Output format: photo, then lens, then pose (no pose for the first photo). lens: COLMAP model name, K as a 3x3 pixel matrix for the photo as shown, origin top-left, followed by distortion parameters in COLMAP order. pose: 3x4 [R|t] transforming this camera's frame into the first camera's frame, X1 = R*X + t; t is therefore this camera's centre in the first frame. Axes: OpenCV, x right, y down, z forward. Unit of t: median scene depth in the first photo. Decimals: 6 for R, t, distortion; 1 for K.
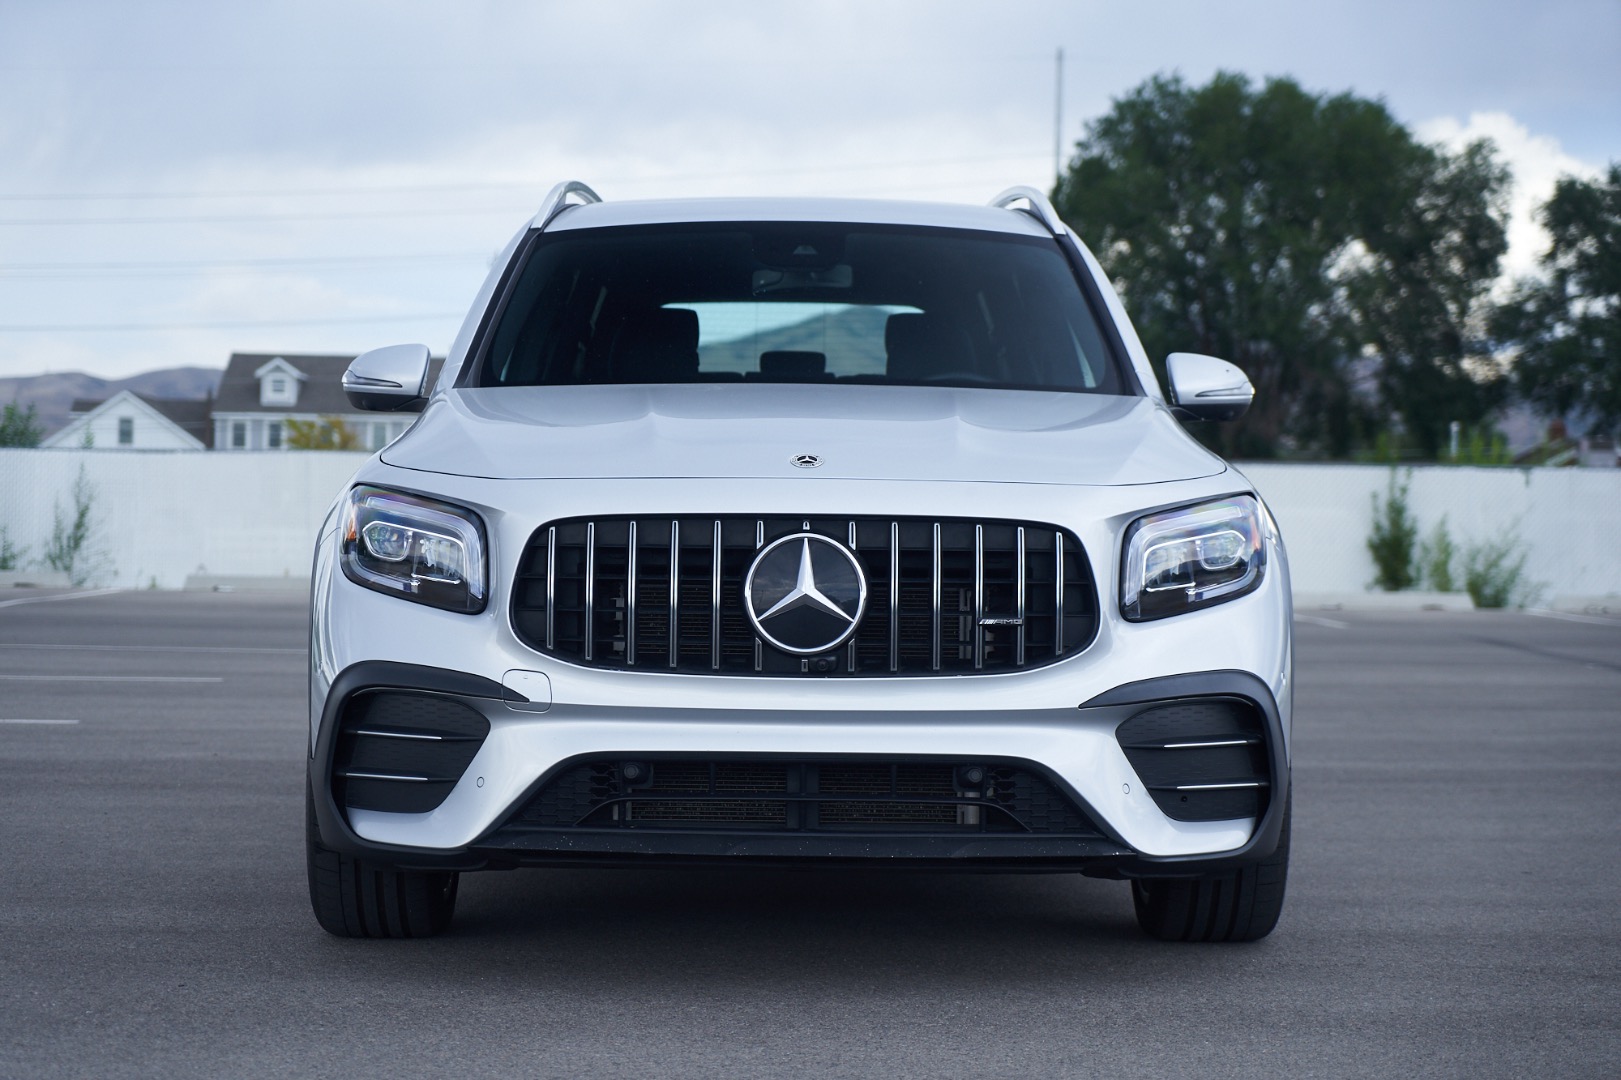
lens RADIAL K [[3401.1, 0, 810.4], [0, 3401.1, 534.9], [0, 0, 1]] dist [-0.018319, 0.000000]
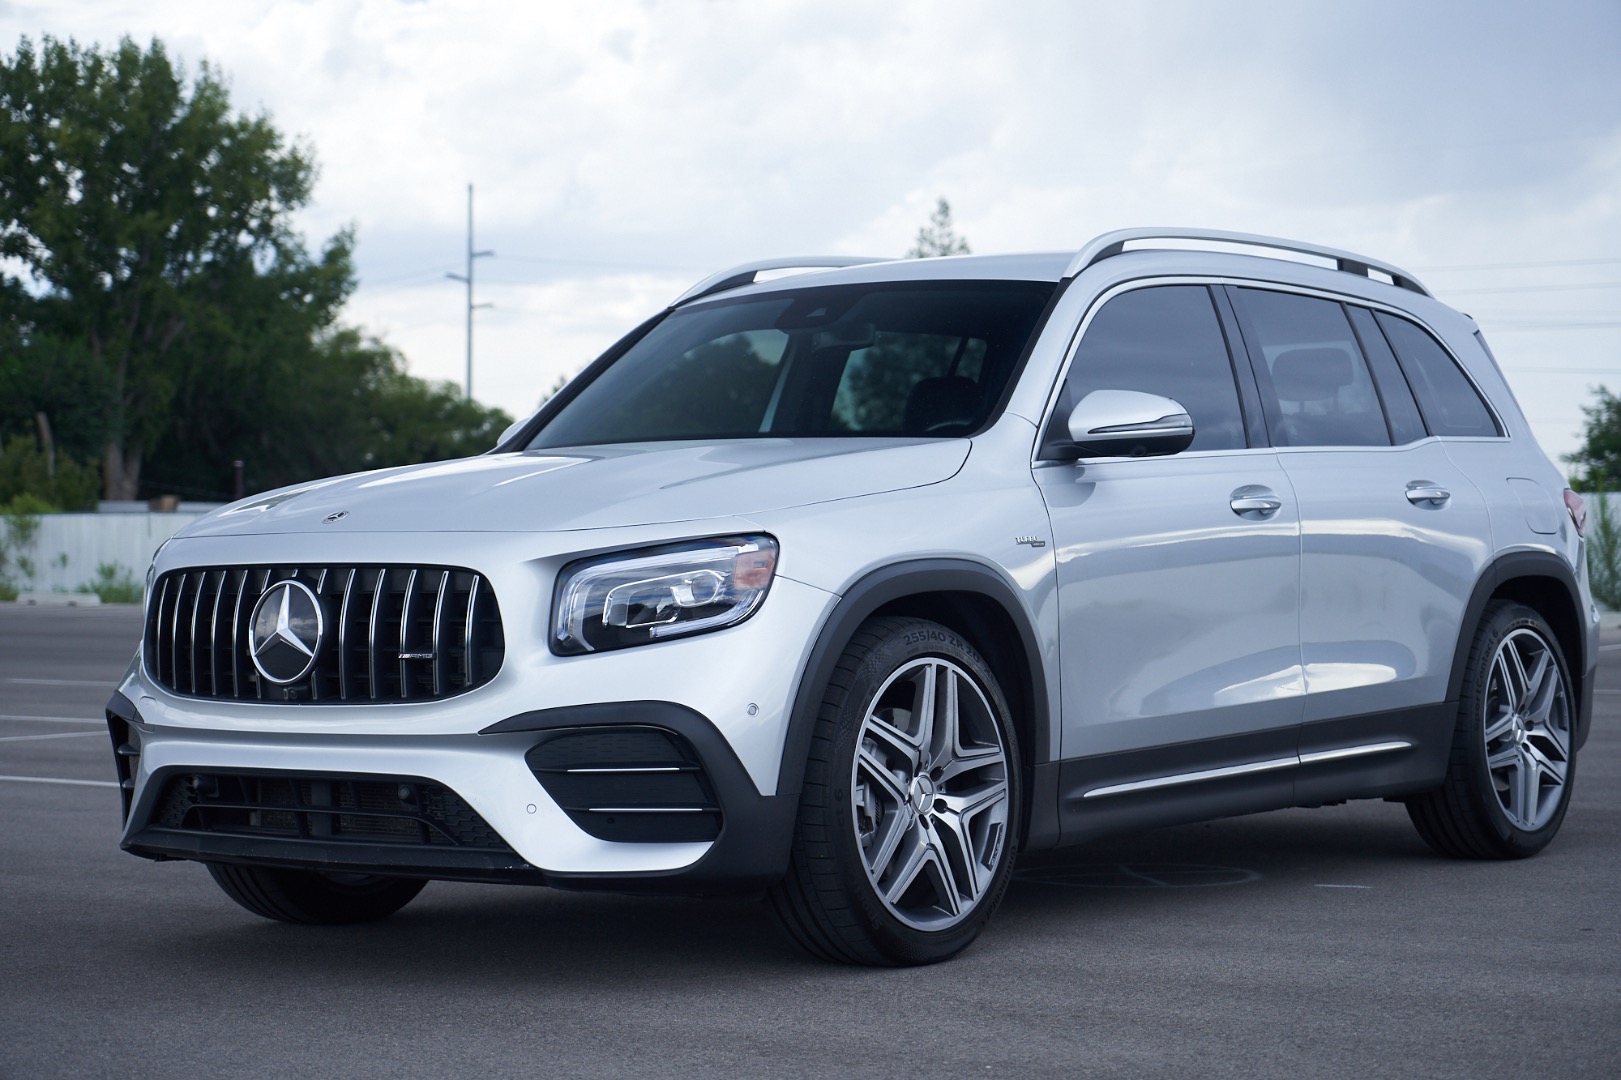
lens RADIAL K [[3401.1, 0, 811.4], [0, 3401.1, 542.8], [0, 0, 1]] dist [-0.018319, 0.000000]
pose [[0.791867, -0.025157, -0.610175, 0.836898], [0.011914, 0.999597, -0.025750, 0.018518], [0.610577, 0.013121, 0.791848, 0.188558]]
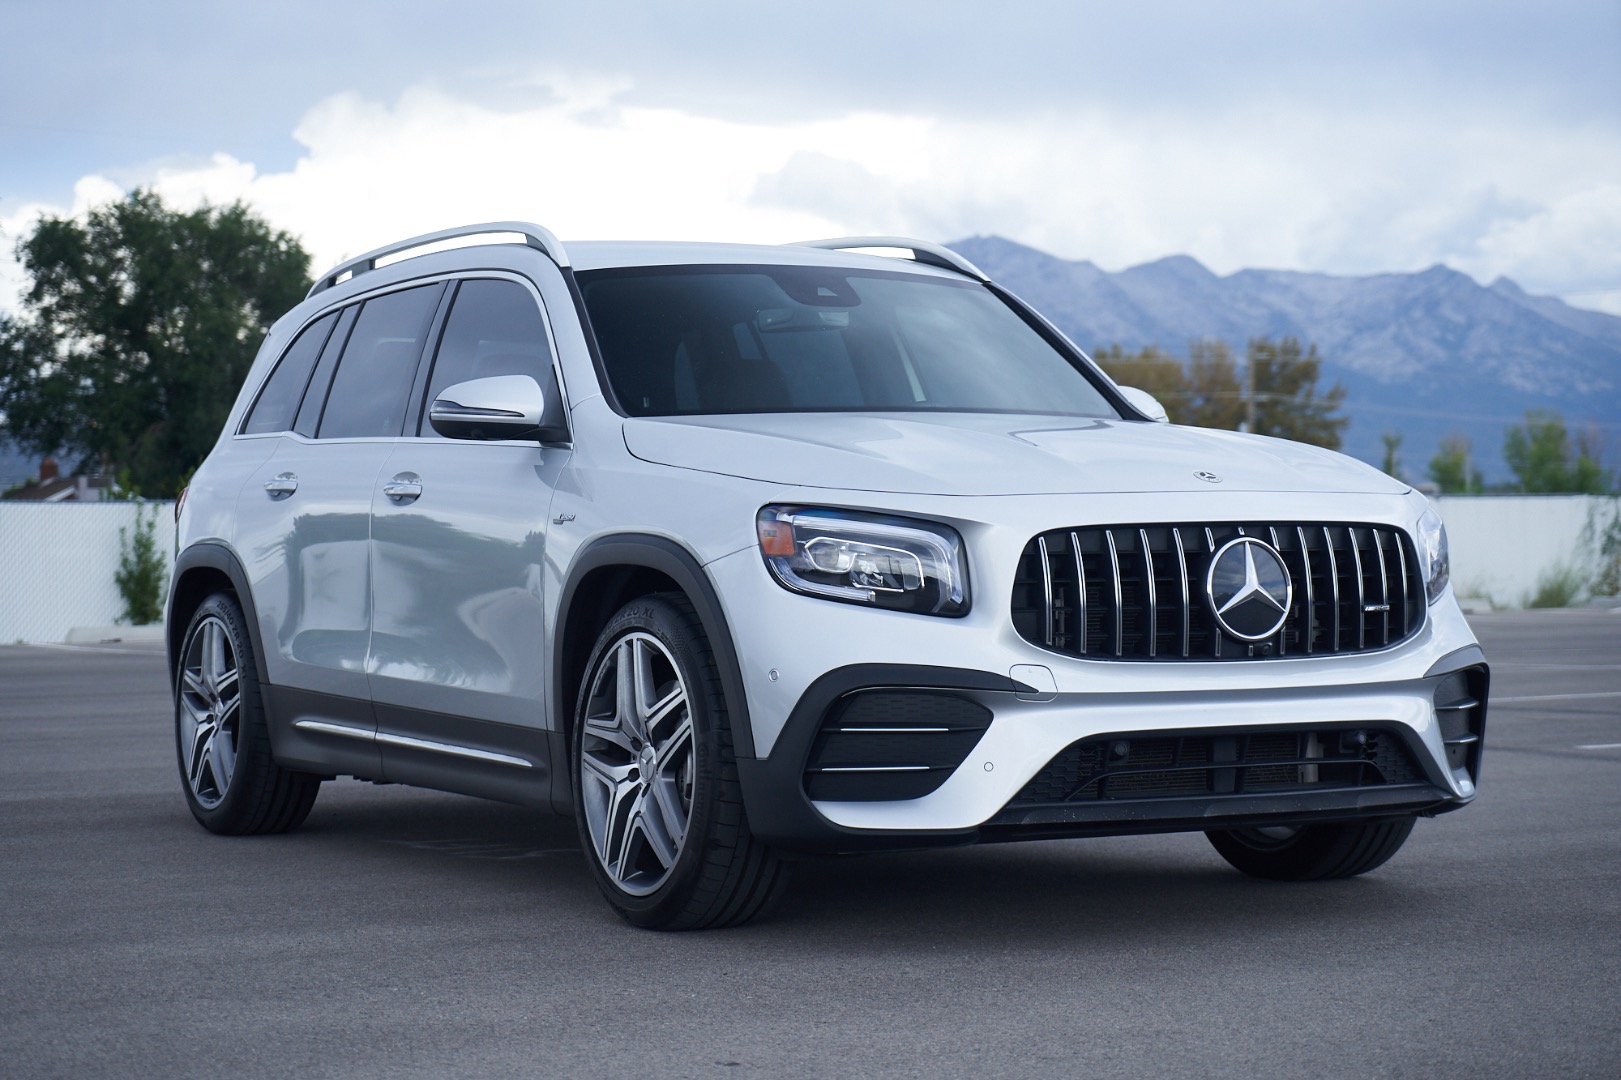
lens RADIAL K [[3401.1, 0, 812.5], [0, 3401.1, 542.1], [0, 0, 1]] dist [-0.018319, 0.000000]
pose [[0.878398, -0.022084, 0.477419, -0.681565], [0.026647, 0.999641, -0.002786, 0.000379], [-0.477187, 0.015169, 0.878671, 0.044058]]
